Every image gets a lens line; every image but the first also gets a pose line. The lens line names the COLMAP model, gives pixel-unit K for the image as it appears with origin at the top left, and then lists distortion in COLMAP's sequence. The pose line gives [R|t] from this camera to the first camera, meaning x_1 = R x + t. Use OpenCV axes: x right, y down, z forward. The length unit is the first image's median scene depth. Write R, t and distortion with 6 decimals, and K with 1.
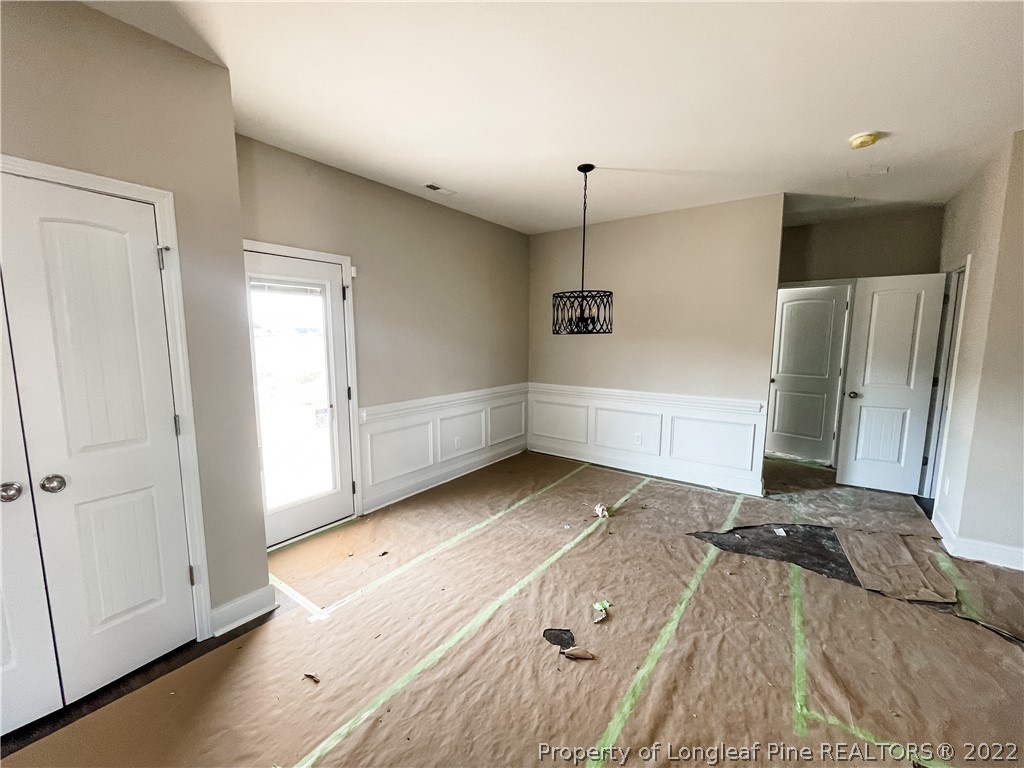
lens RADIAL K [[412.4, 0, 506.5], [0, 412.4, 387.9], [0, 0, 1]] dist [-0.003115, -0.000888]
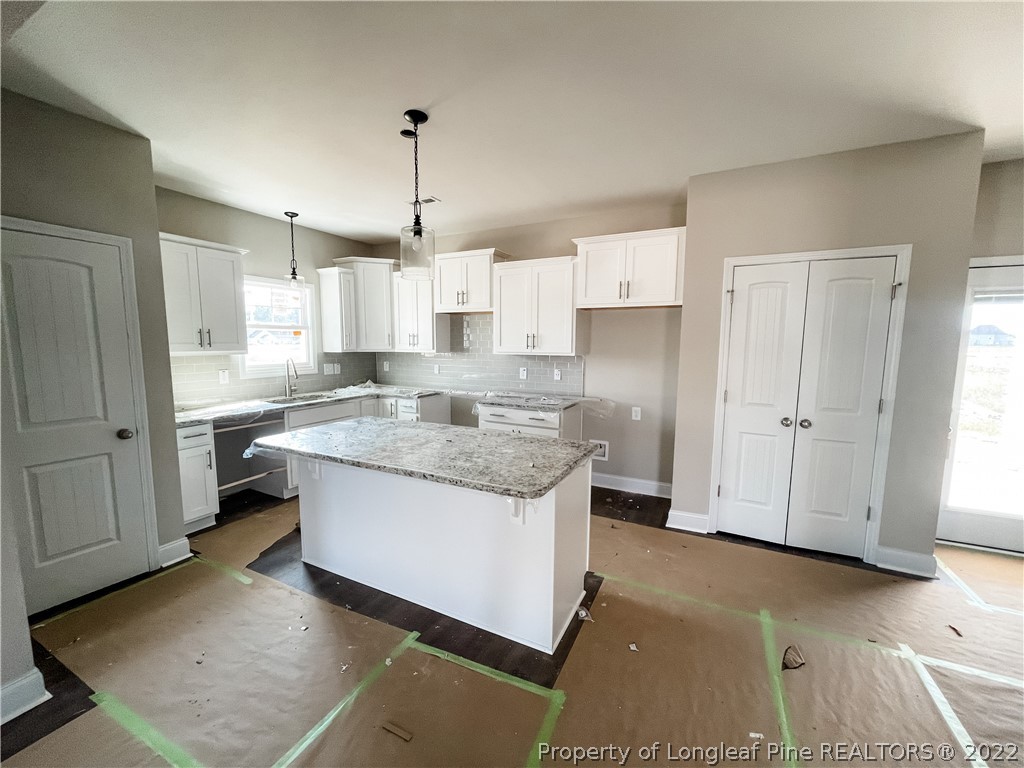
lens RADIAL K [[412.4, 0, 505.8], [0, 412.4, 387.2], [0, 0, 1]] dist [-0.003115, -0.000888]
pose [[0.161798, 0.109478, -0.980732, 0.359768], [-0.128447, 0.987709, 0.089066, 0.061298], [0.978429, 0.111561, 0.173871, -0.499989]]
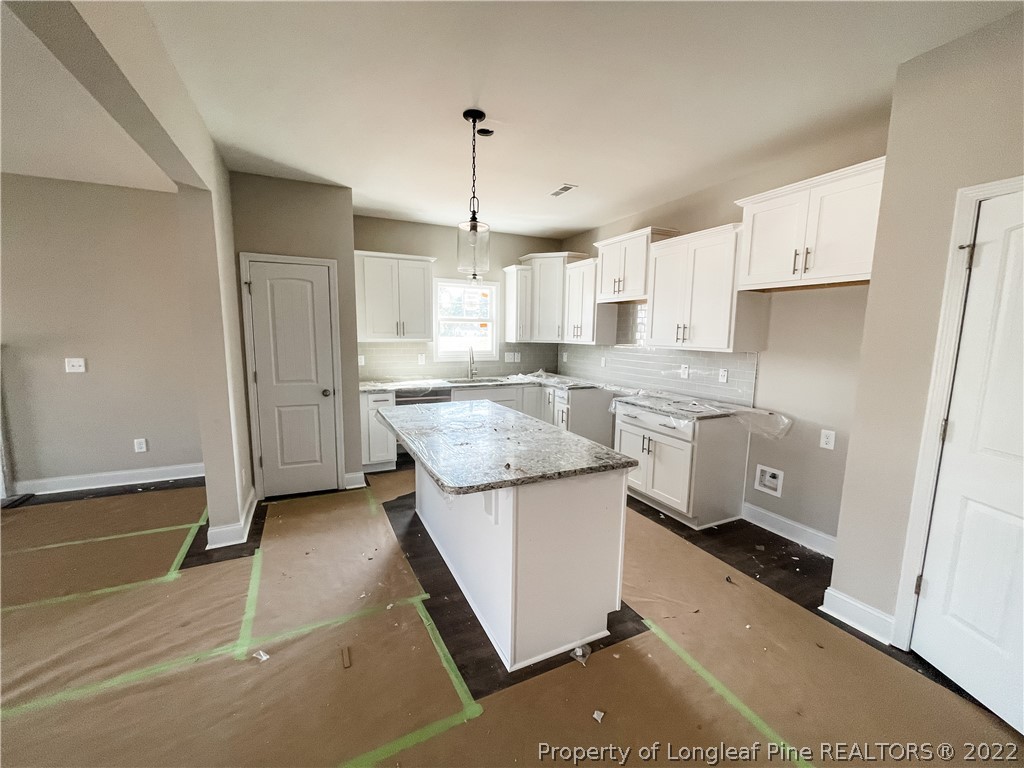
lens RADIAL K [[412.4, 0, 506.0], [0, 412.4, 387.7], [0, 0, 1]] dist [-0.003115, -0.000888]
pose [[-0.470561, 0.112843, -0.875122, 0.210650], [-0.122769, 0.973769, 0.191577, -0.015718], [0.873785, 0.197586, -0.444365, 0.114584]]
